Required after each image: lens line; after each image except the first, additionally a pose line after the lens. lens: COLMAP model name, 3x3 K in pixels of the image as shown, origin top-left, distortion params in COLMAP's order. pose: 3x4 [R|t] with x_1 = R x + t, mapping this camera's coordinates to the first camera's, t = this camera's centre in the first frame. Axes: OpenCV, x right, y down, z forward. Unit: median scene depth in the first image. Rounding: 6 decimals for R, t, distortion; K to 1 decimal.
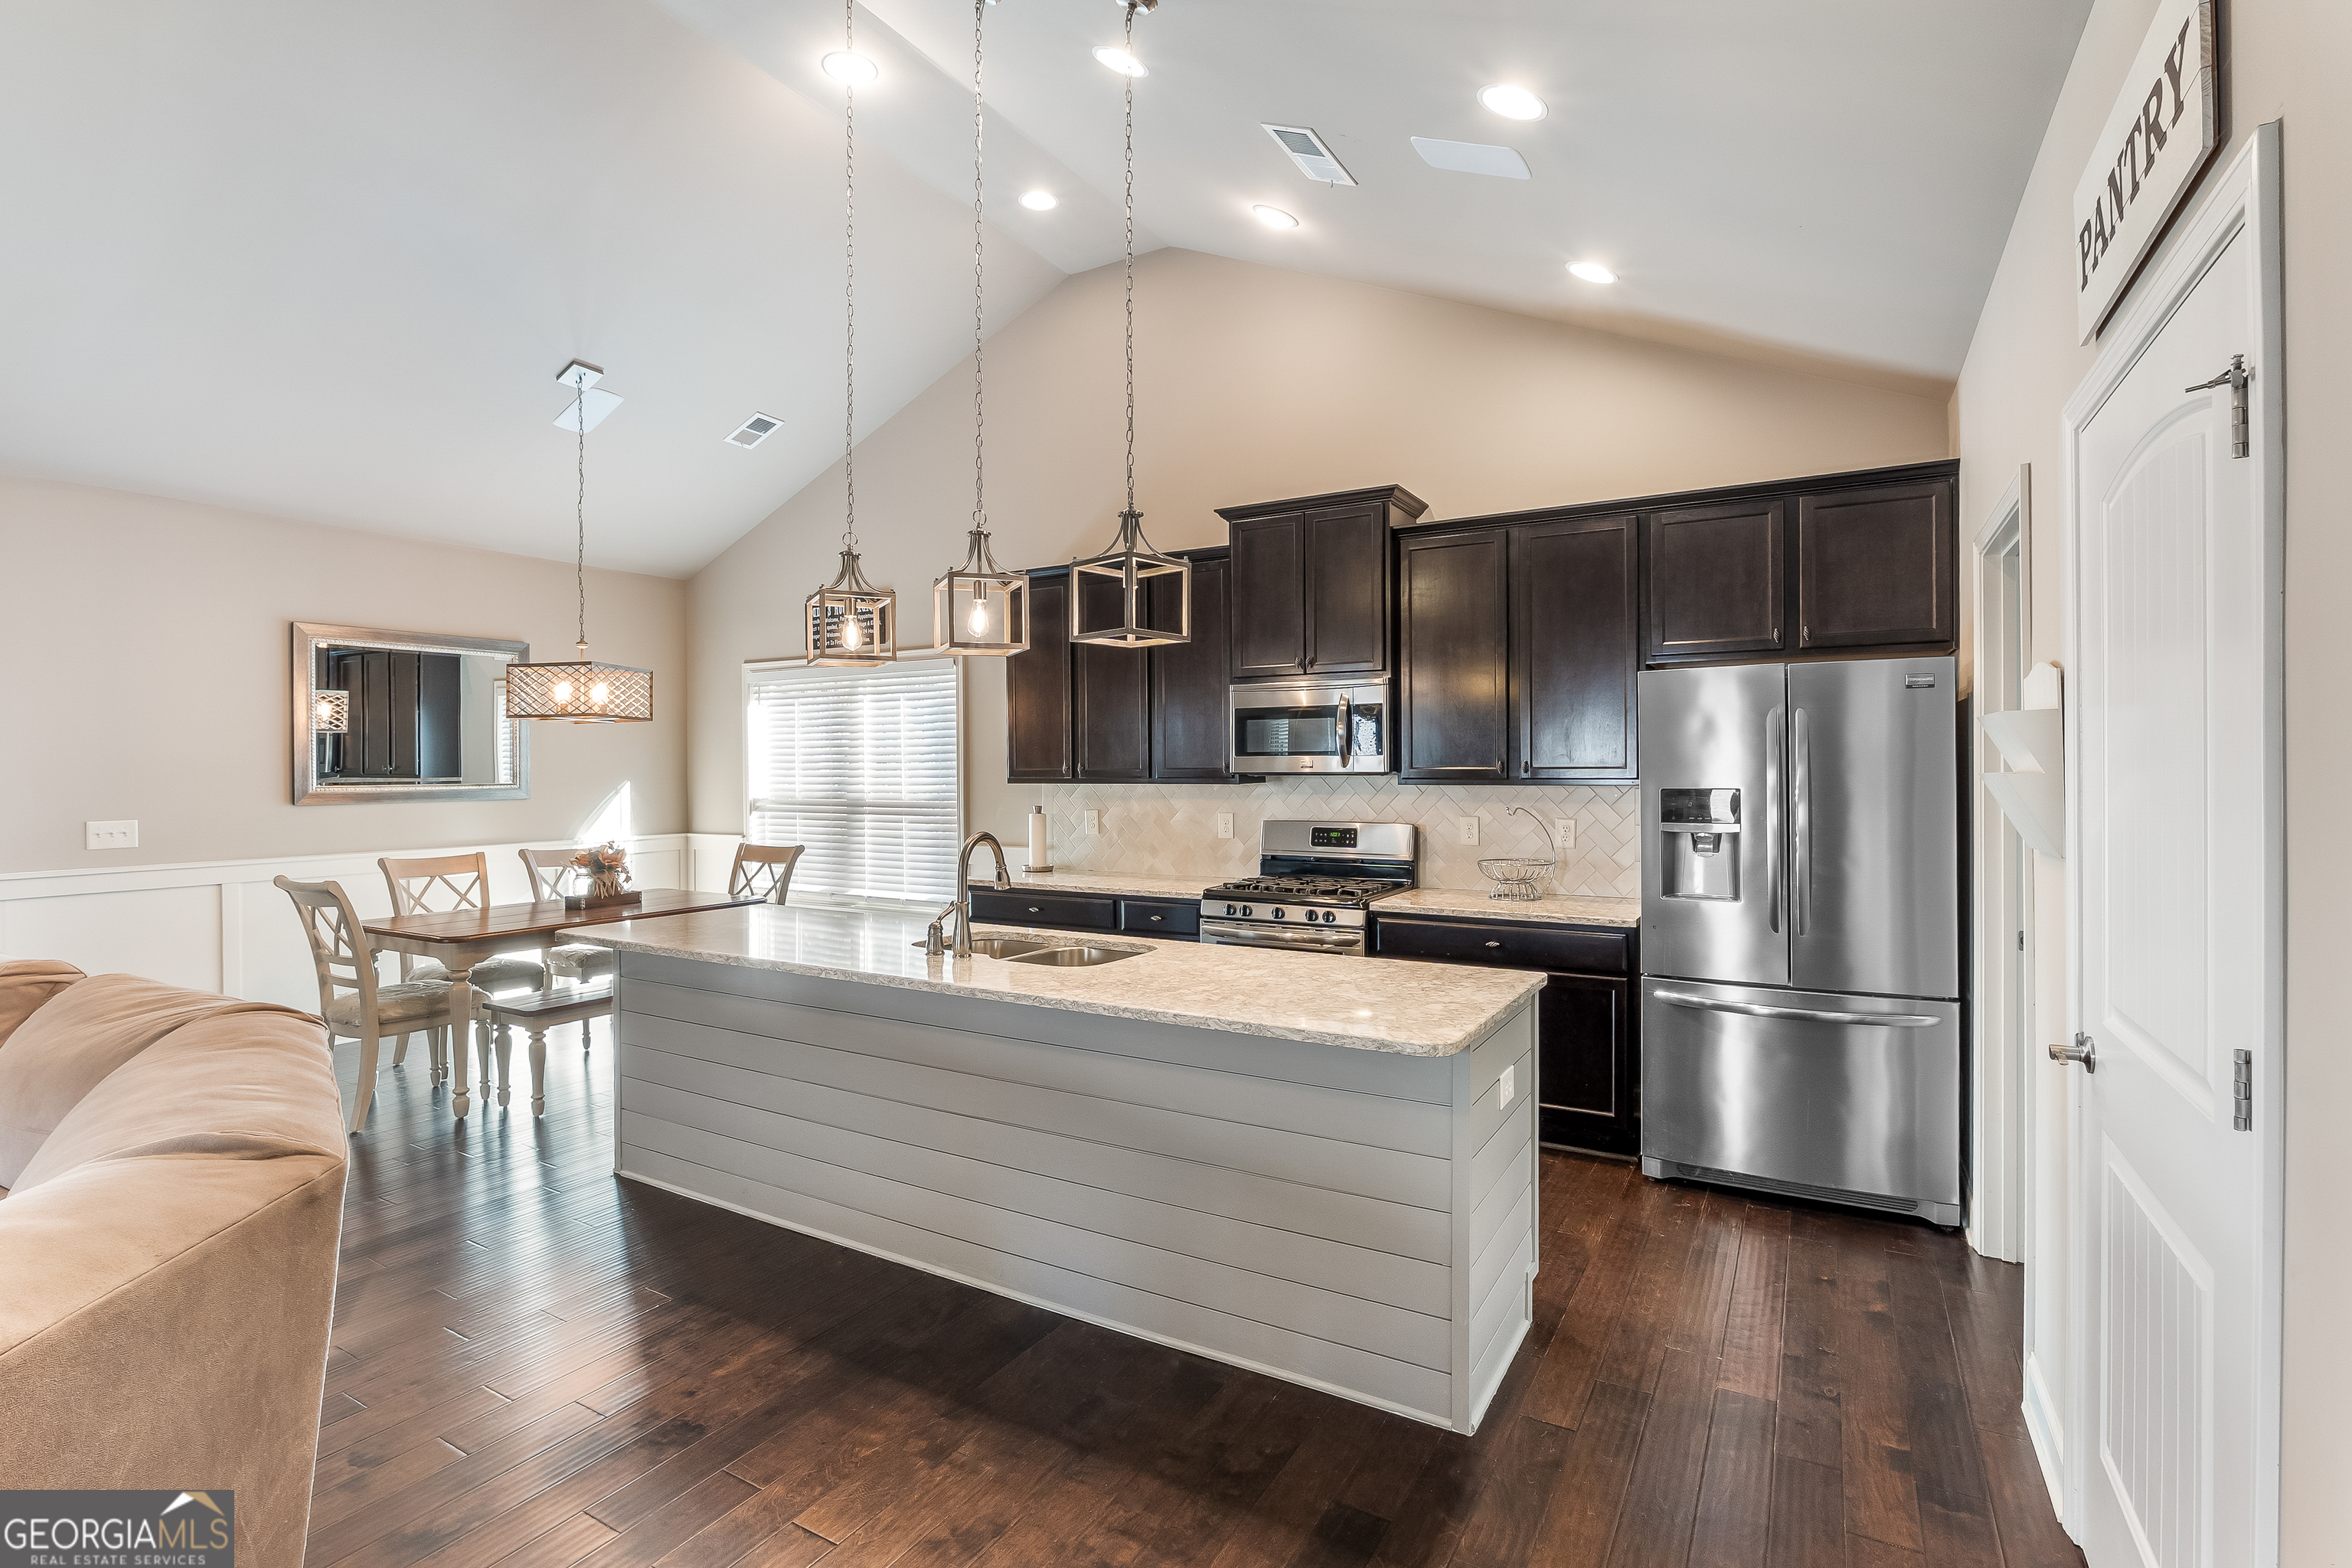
lens RADIAL K [[1097.2, 0, 1176.1], [0, 1097.2, 777.0], [0, 0, 1]] dist [-0.002290, -0.000166]
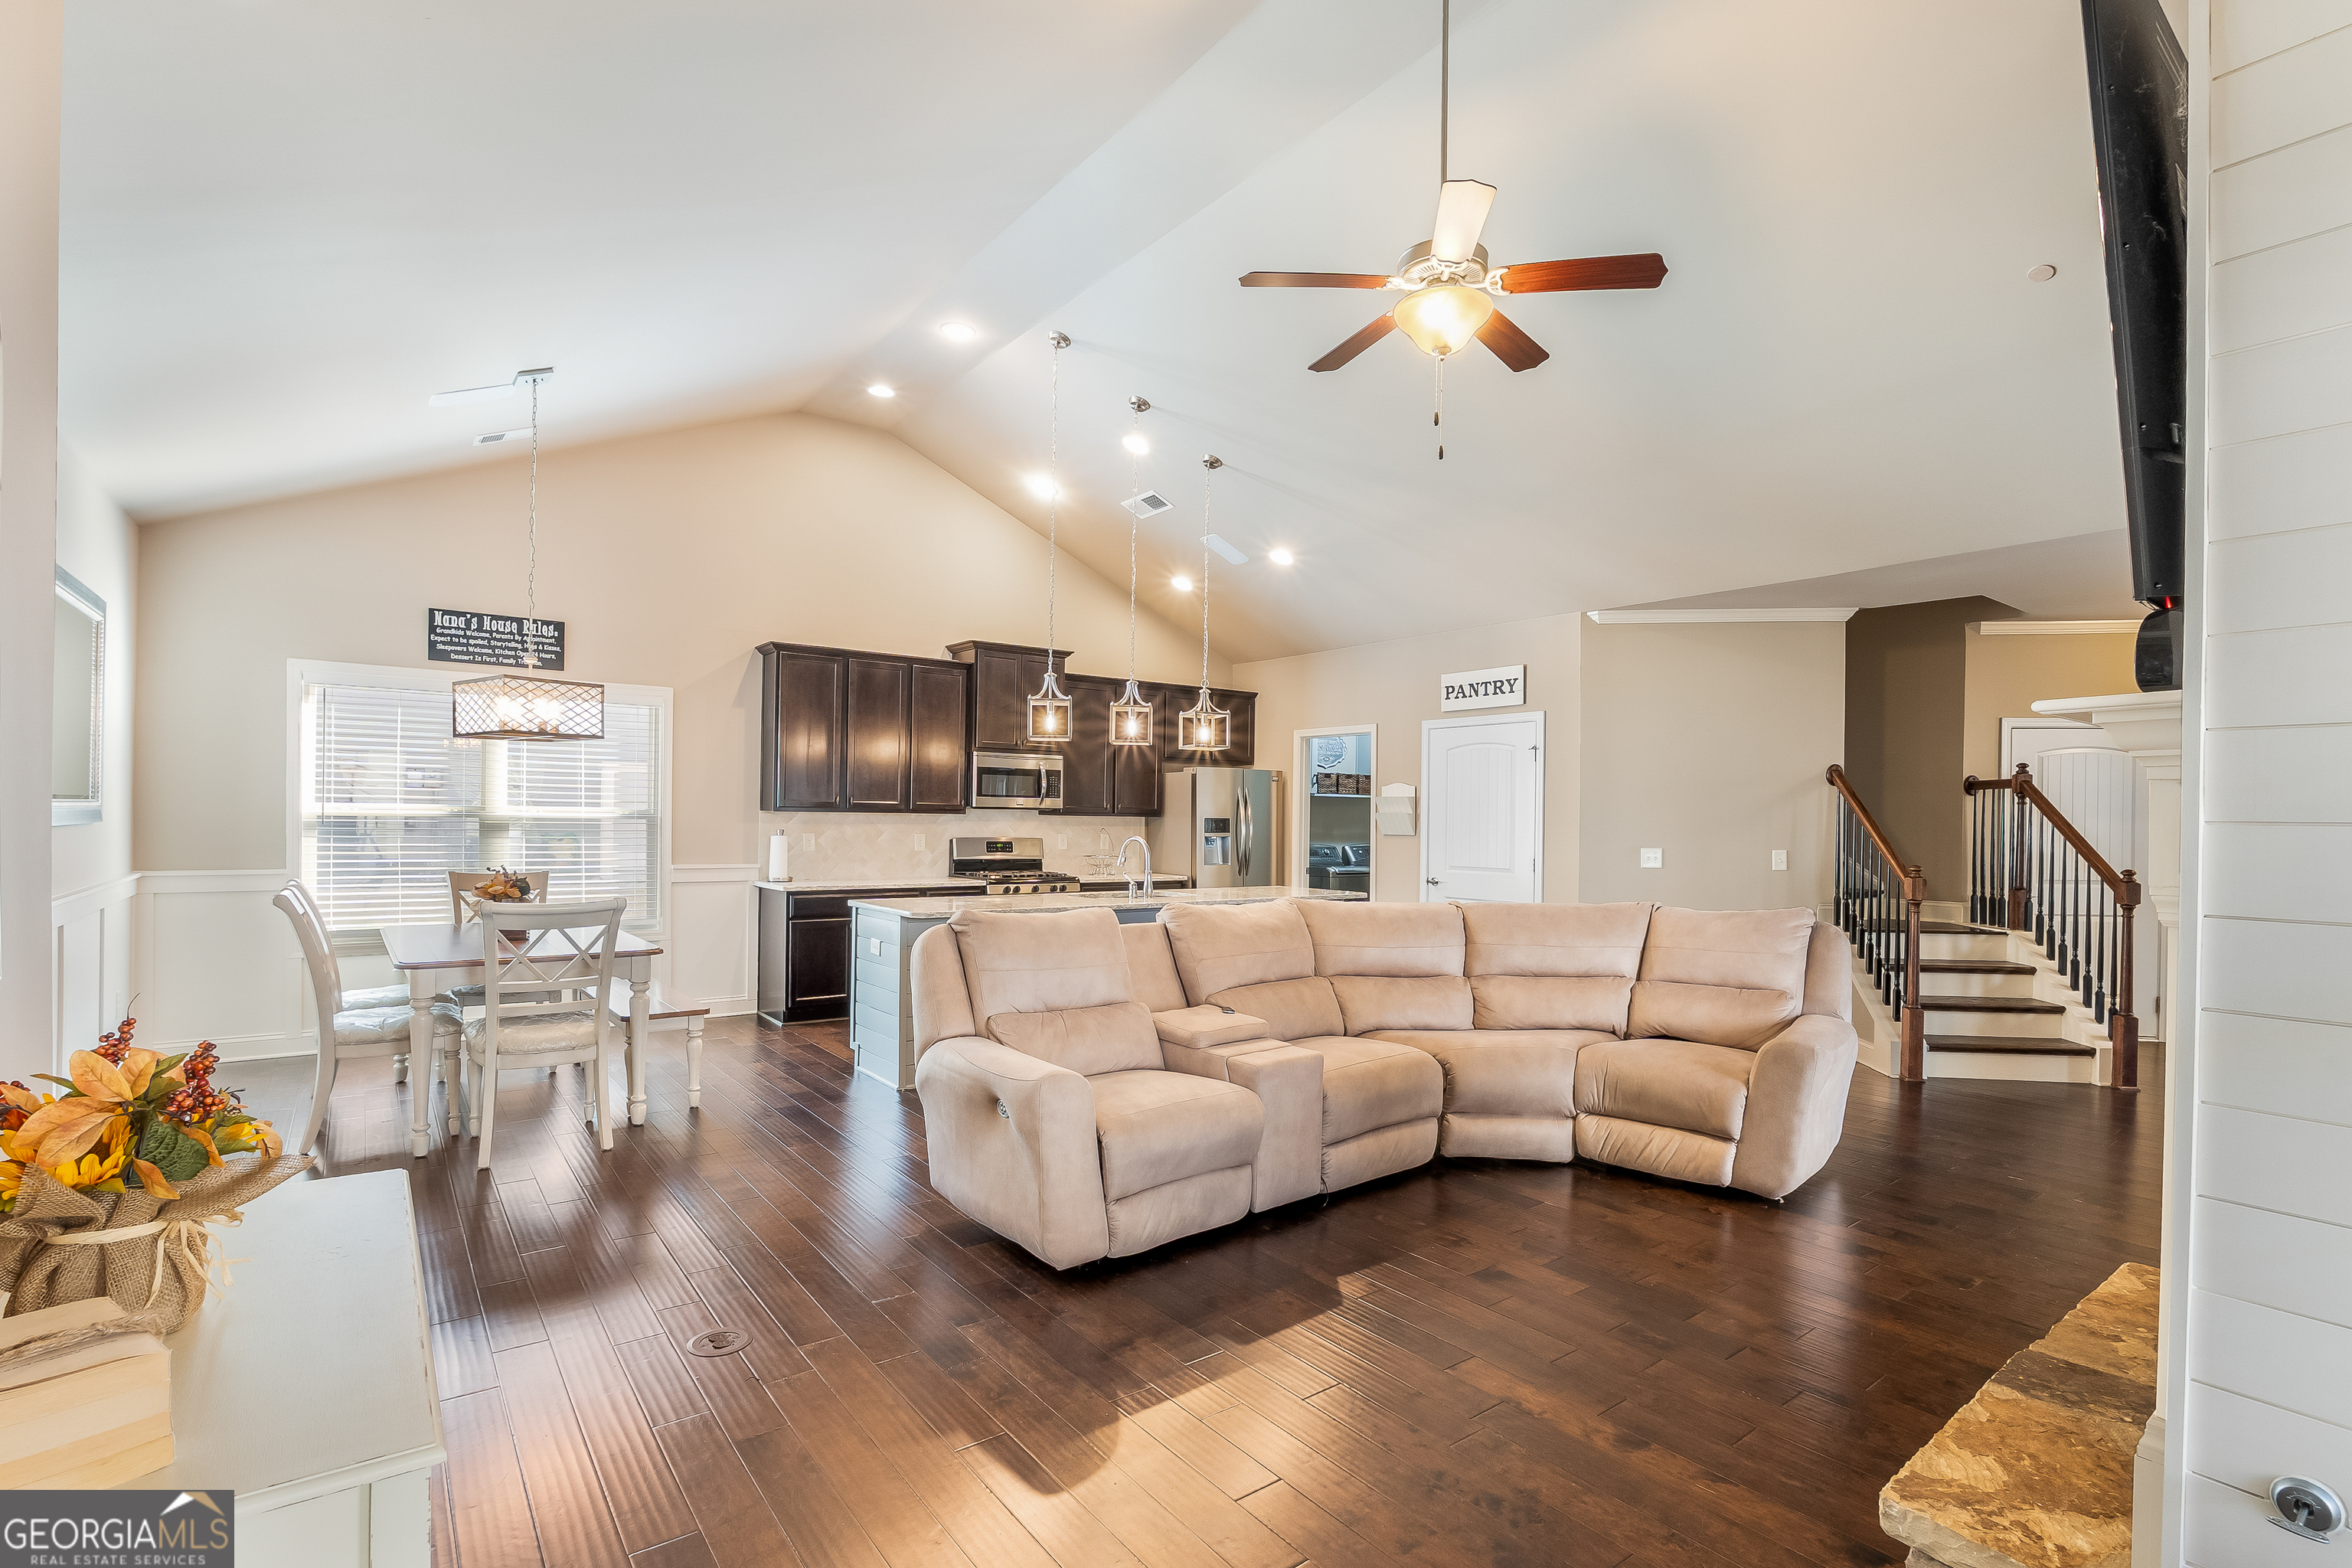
lens RADIAL K [[1086.3, 0, 1177.6], [0, 1086.3, 823.6], [0, 0, 1]] dist [0.001084, 0.000105]
pose [[0.377572, 0.012299, 0.925899, -1.240051], [-0.004183, 0.999924, -0.011577, 0.036452], [-0.925971, 0.000498, 0.377595, 0.125982]]
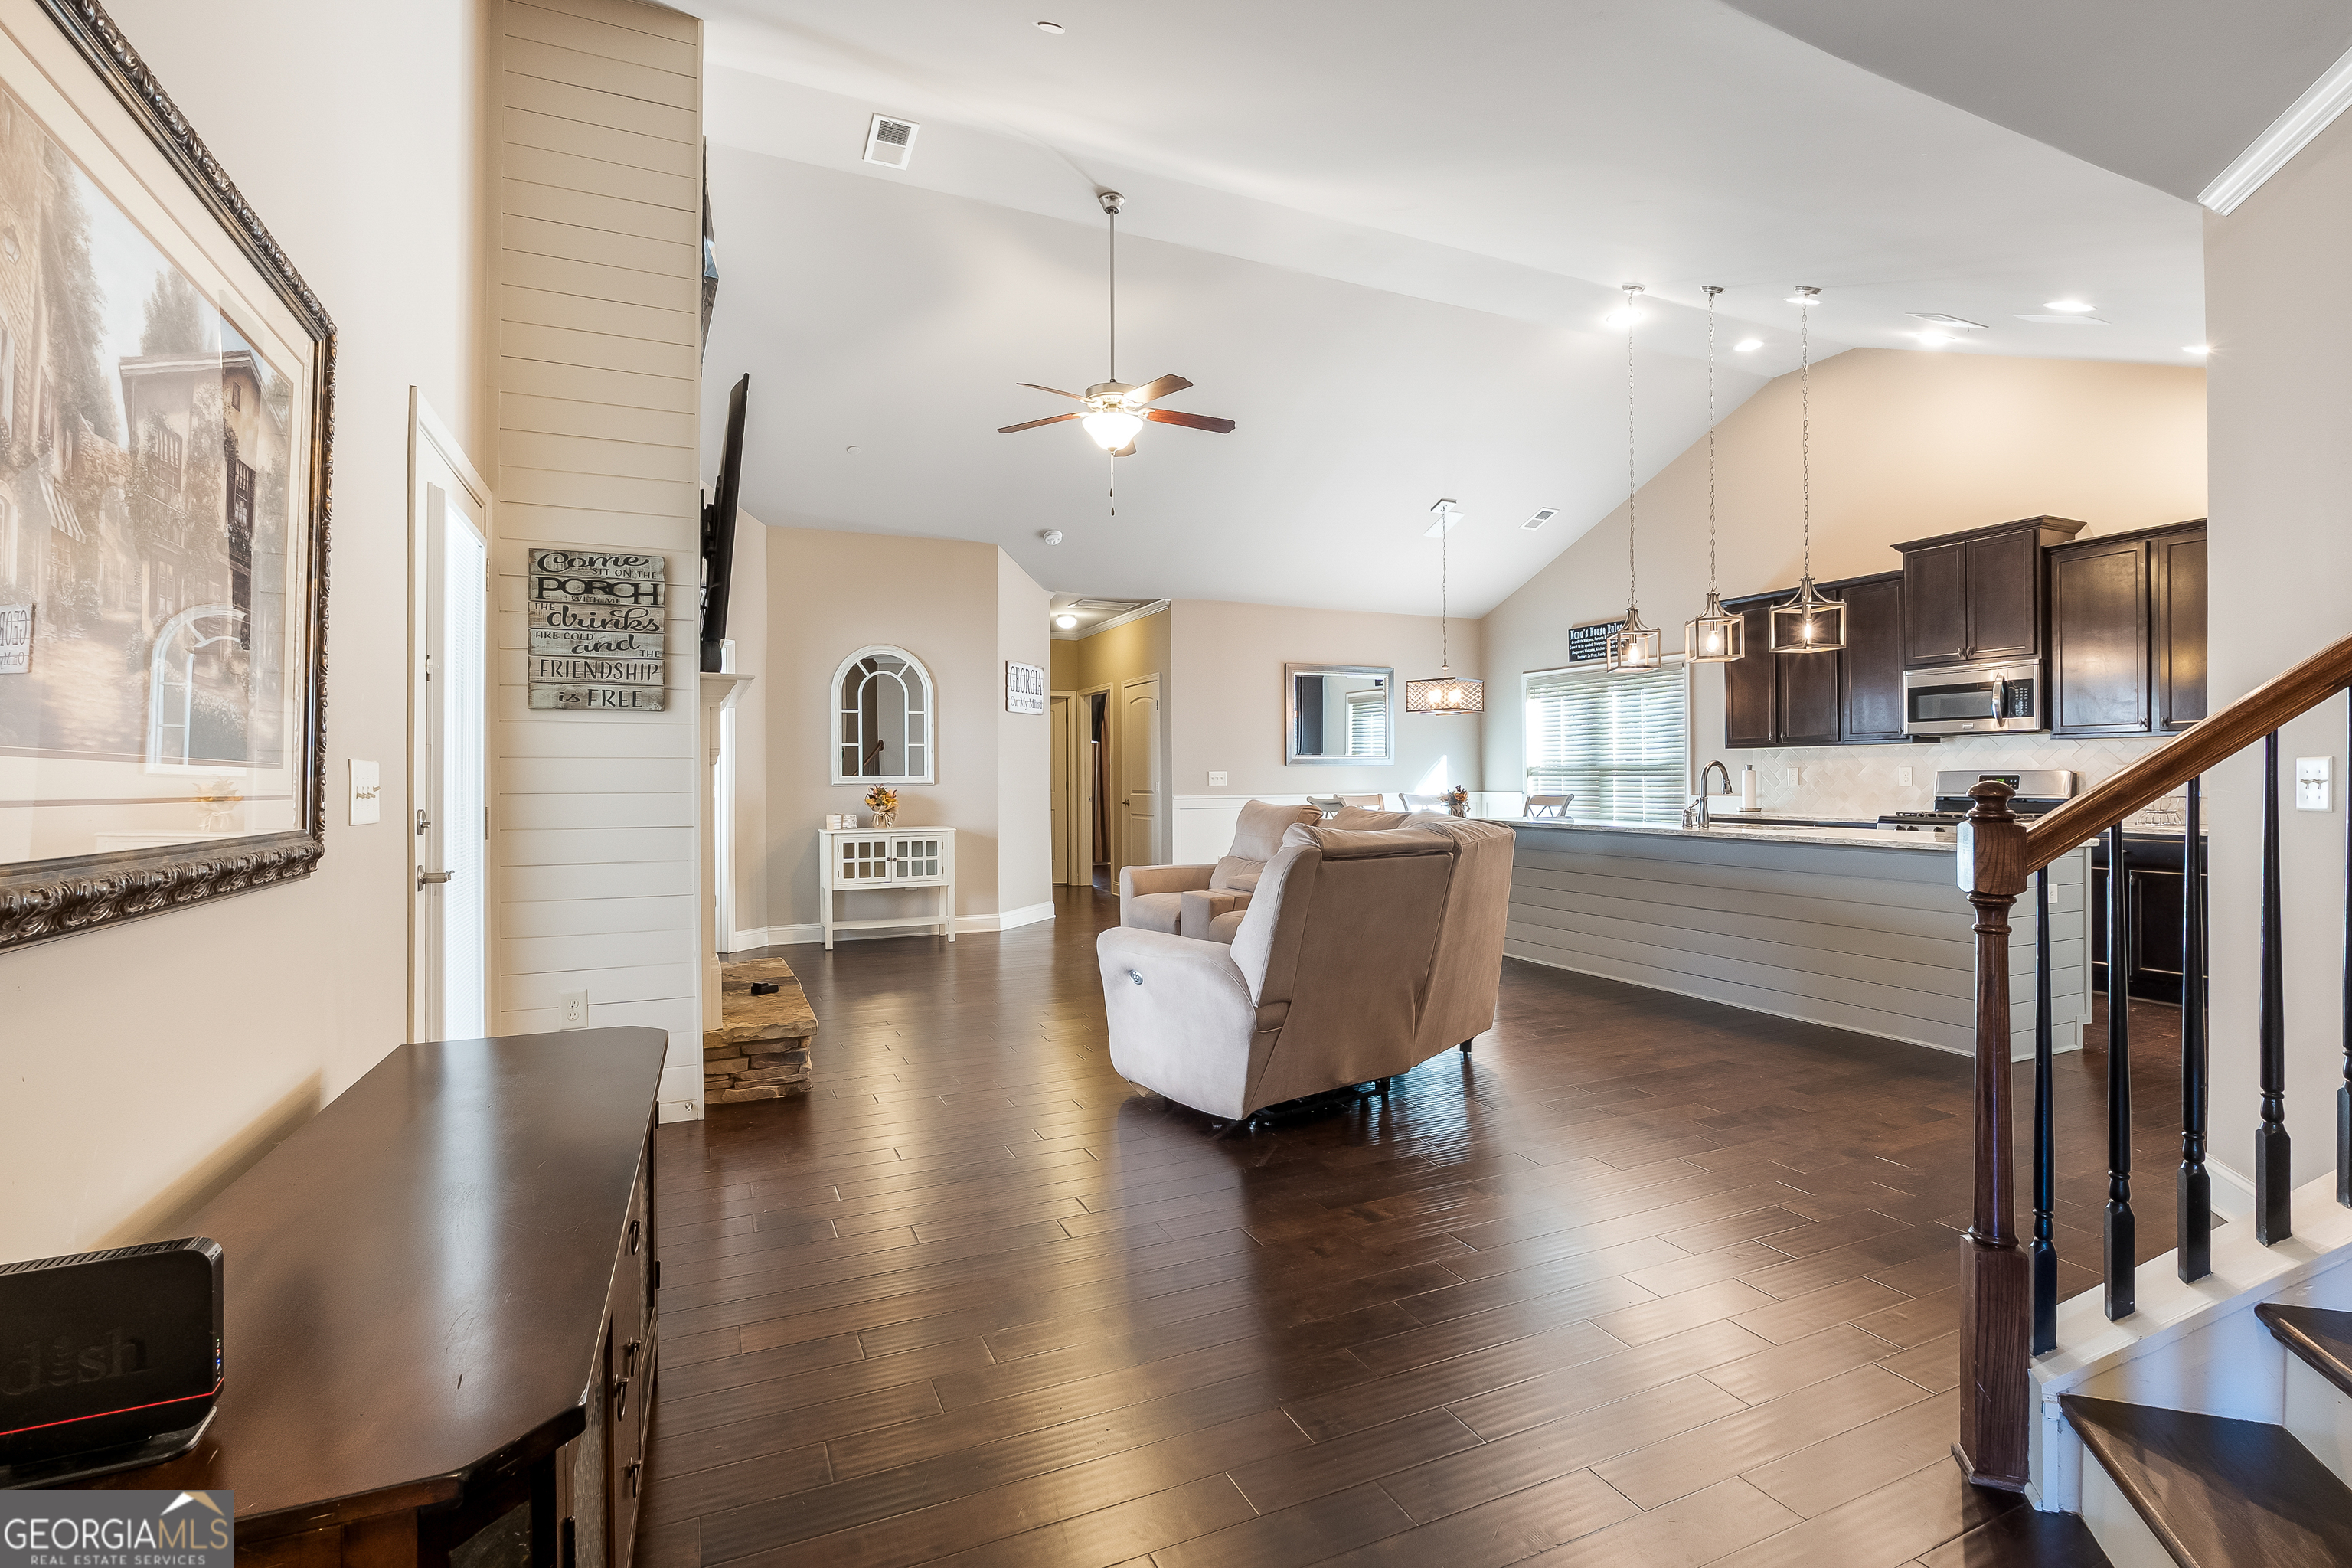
lens RADIAL K [[1123.2, 0, 1181.6], [0, 1123.2, 773.5], [0, 0, 1]] dist [-0.000578, 0.000073]
pose [[0.829979, -0.002481, -0.557789, 0.079635], [-0.002840, 0.999958, -0.008674, 0.057890], [0.557787, 0.008783, 0.829938, -0.653024]]
